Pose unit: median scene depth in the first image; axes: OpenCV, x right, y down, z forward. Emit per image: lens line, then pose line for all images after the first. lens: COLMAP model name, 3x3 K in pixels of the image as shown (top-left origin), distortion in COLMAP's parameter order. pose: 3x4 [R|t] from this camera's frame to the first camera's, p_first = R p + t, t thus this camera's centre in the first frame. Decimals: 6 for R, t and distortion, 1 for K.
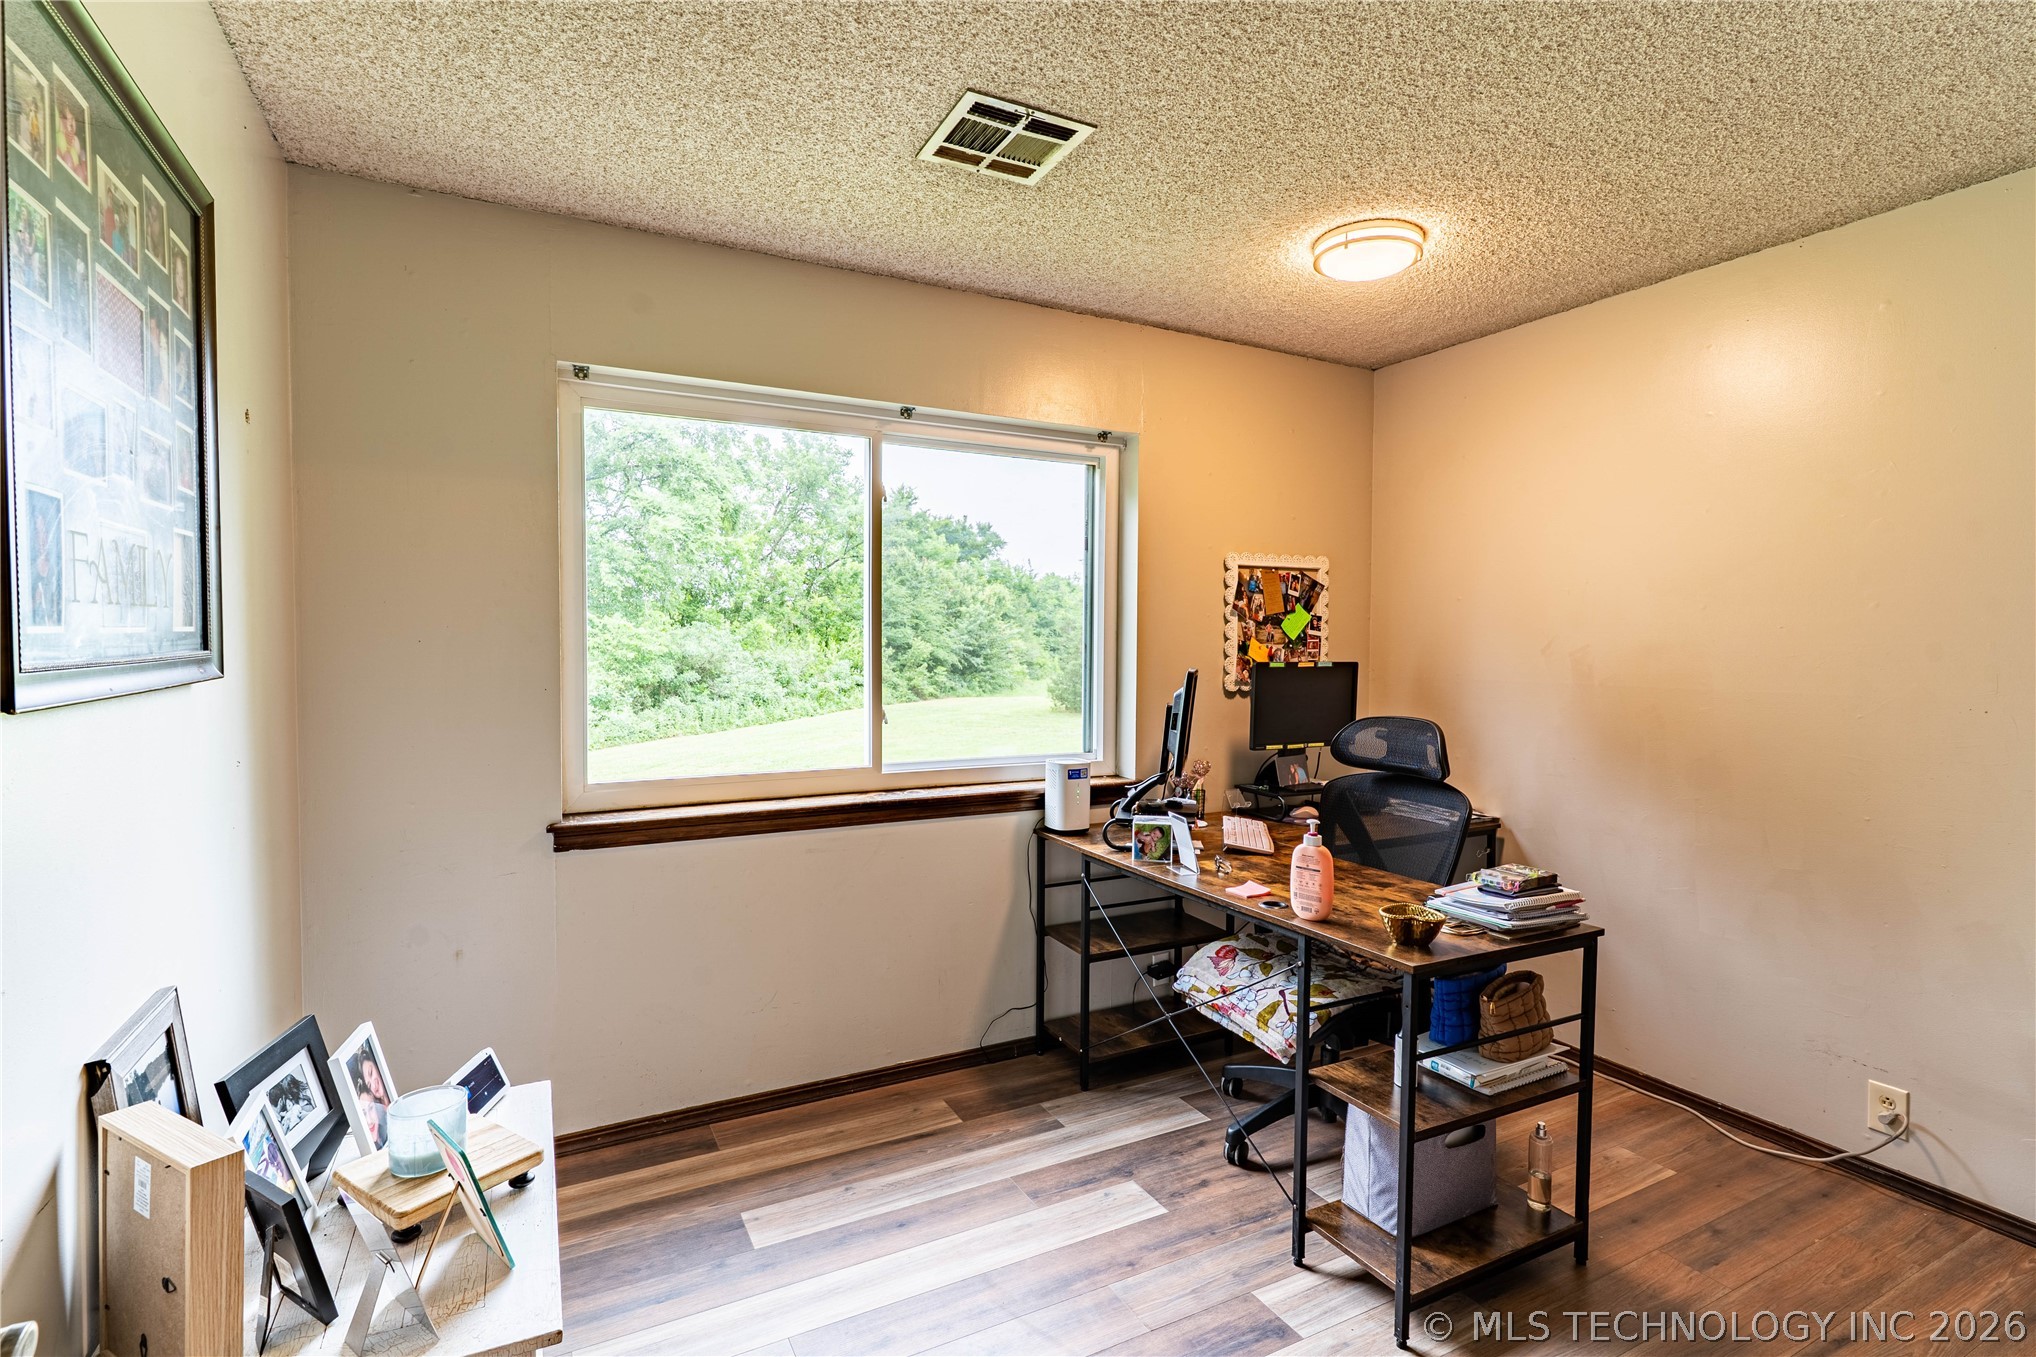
lens RADIAL K [[973.3, 0, 1015.1], [0, 973.3, 672.0], [0, 0, 1]] dist [0.003401, 0.000528]
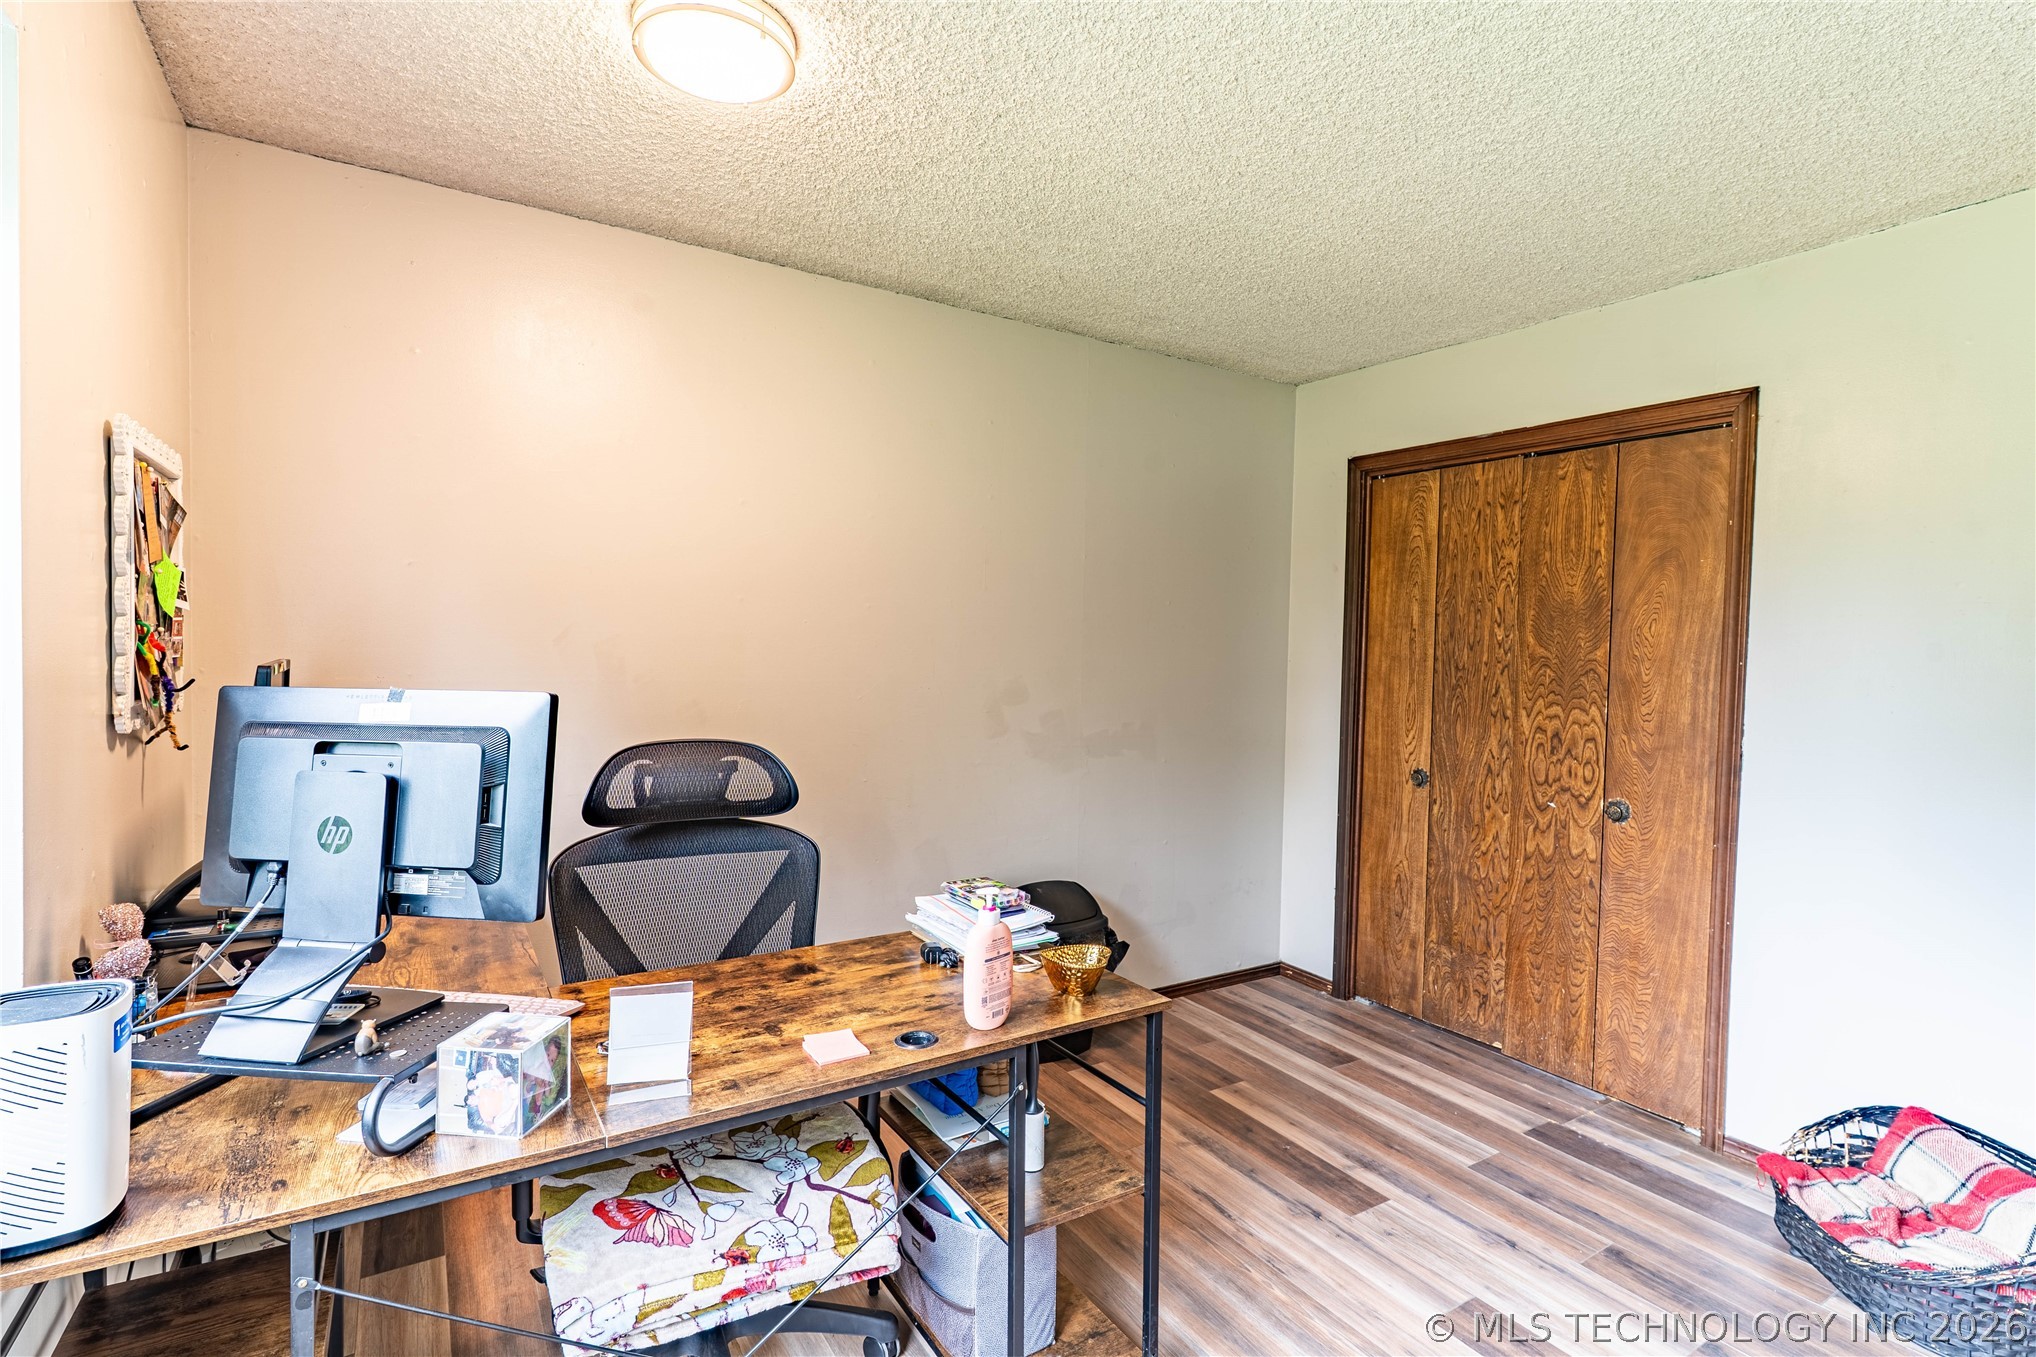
lens RADIAL K [[973.3, 0, 1012.1], [0, 973.3, 669.9], [0, 0, 1]] dist [0.003401, 0.000528]
pose [[-0.066948, -0.040971, 0.996915, -0.337312], [0.013125, 0.999034, 0.041939, -0.033329], [-0.997670, 0.015892, -0.066345, 0.854454]]
